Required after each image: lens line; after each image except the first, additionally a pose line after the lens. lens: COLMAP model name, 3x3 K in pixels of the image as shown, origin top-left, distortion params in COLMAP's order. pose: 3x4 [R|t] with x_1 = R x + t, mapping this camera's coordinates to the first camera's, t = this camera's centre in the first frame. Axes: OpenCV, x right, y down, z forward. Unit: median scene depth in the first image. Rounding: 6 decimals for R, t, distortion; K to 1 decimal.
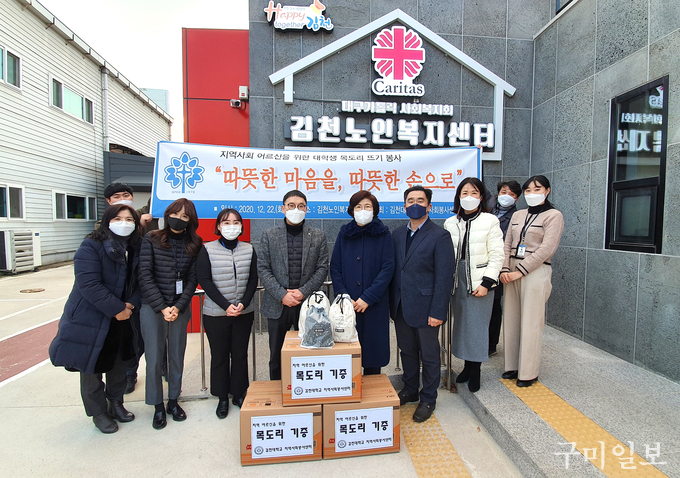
lens RADIAL K [[352.4, 0, 352.6], [0, 352.4, 242.1], [0, 0, 1]] dist [-0.020043, -0.004079]
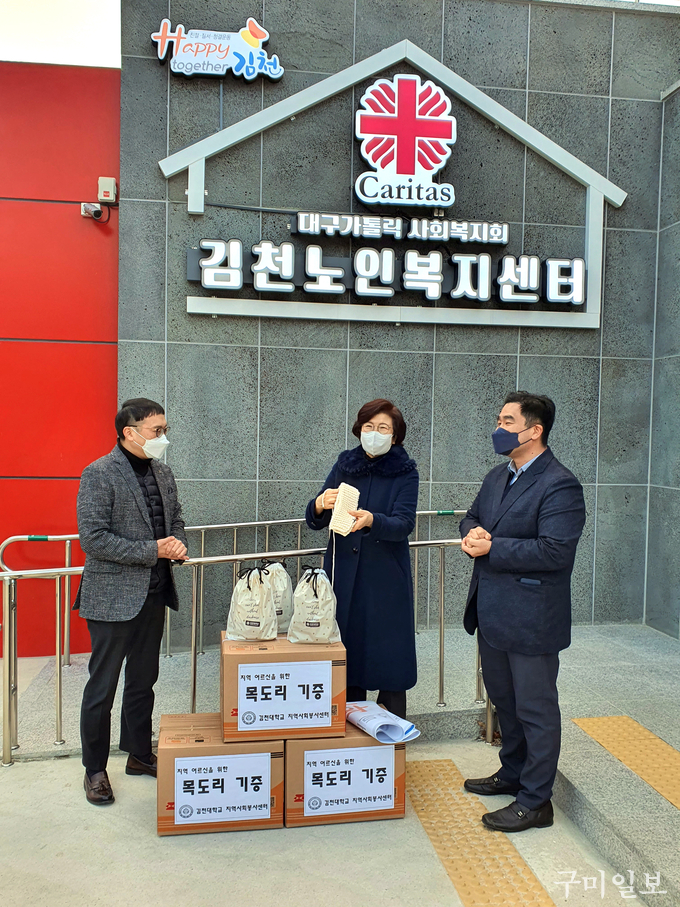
lens RADIAL K [[833.2, 0, 338.8], [0, 833.2, 459.1], [0, 0, 1]] dist [-0.012441, 0.000000]
pose [[0.998439, 0.010356, 0.054878, -0.035047], [-0.009255, 0.999751, -0.020291, -0.009095], [-0.055074, 0.019751, 0.998287, -0.242136]]
